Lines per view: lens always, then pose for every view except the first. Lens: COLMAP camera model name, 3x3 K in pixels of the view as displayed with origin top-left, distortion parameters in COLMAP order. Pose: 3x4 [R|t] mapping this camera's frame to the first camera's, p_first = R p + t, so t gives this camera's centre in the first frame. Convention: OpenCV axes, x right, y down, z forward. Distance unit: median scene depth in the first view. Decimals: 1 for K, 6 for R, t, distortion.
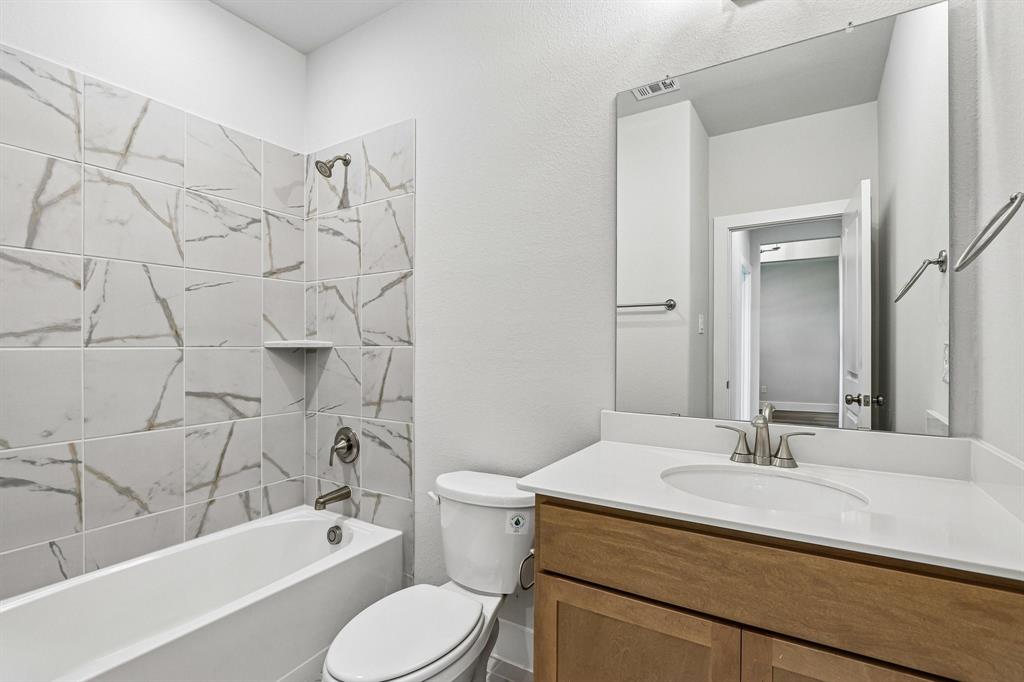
lens RADIAL K [[483.5, 0, 510.6], [0, 483.5, 343.8], [0, 0, 1]] dist [0.007273, 0.000218]
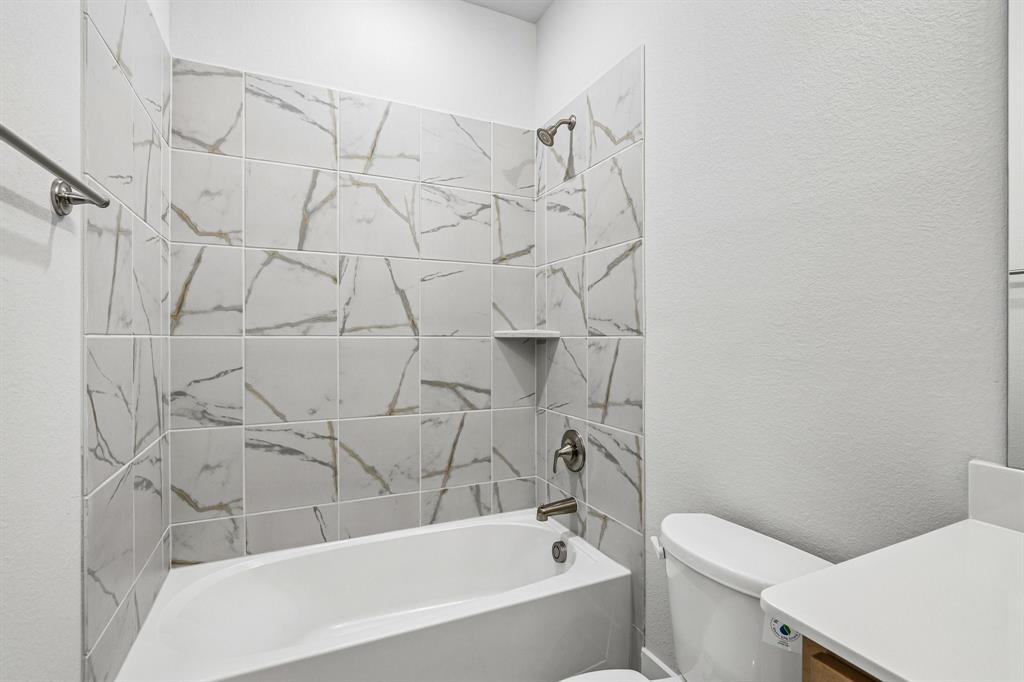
lens RADIAL K [[483.5, 0, 515.0], [0, 483.5, 330.0], [0, 0, 1]] dist [0.007273, 0.000218]
pose [[0.839880, -0.003231, -0.542763, 0.049579], [-0.003733, 0.999924, -0.011730, 0.004148], [0.542760, 0.011878, 0.839804, 0.233019]]
